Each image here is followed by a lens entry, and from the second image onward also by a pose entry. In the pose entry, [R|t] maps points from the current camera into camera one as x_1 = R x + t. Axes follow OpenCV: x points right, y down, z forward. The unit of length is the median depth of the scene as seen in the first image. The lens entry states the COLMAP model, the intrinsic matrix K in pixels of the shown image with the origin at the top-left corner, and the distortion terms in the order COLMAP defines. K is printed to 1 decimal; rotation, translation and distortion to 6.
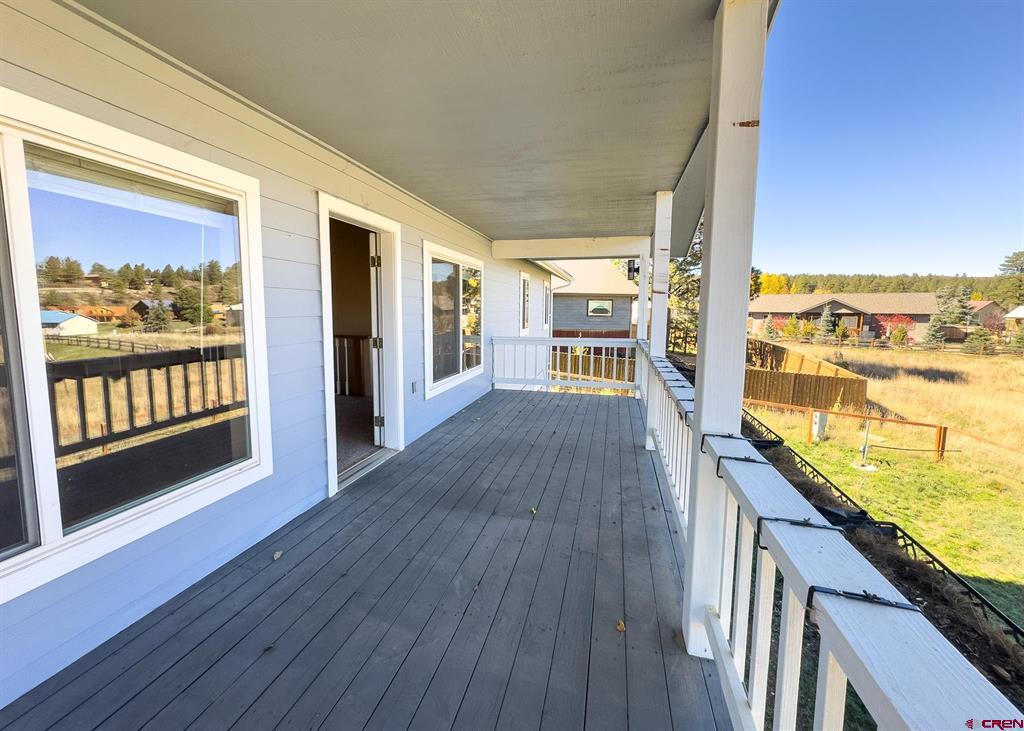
lens RADIAL K [[417.0, 0, 514.5], [0, 417.0, 357.8], [0, 0, 1]] dist [-0.003069, 0.000947]
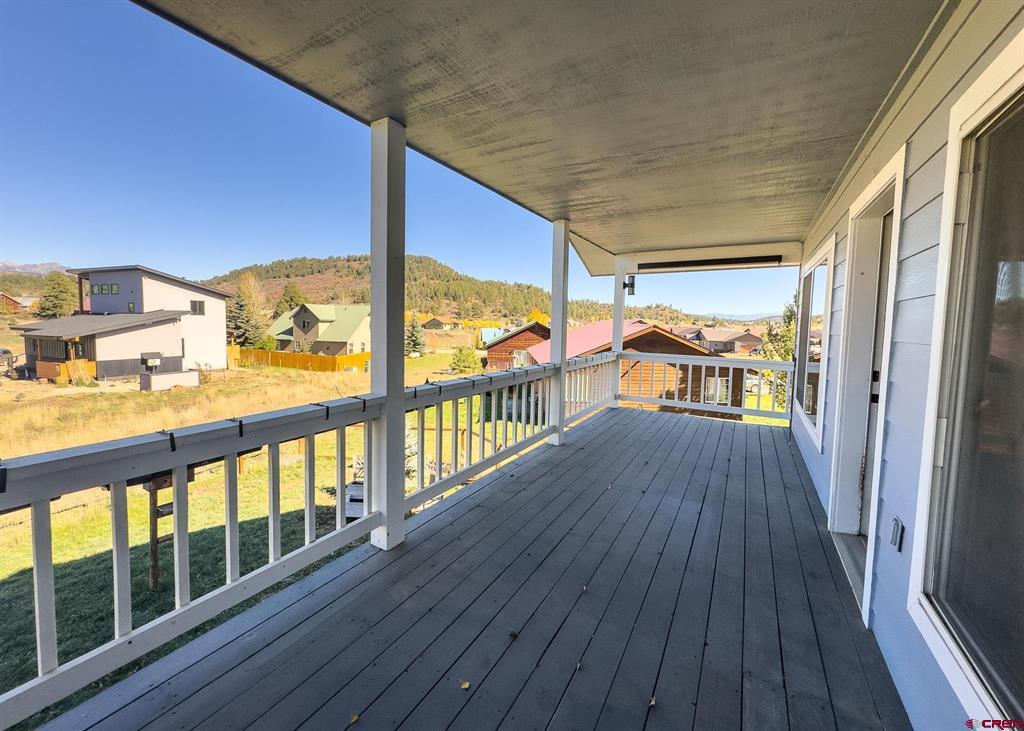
lens RADIAL K [[417.0, 0, 520.4], [0, 417.0, 340.6], [0, 0, 1]] dist [-0.003069, 0.000947]
pose [[-0.965822, -0.044892, 0.255287, 0.004662], [-0.003141, 0.986843, 0.161652, -0.191624], [-0.259185, 0.155325, -0.953256, 1.652988]]
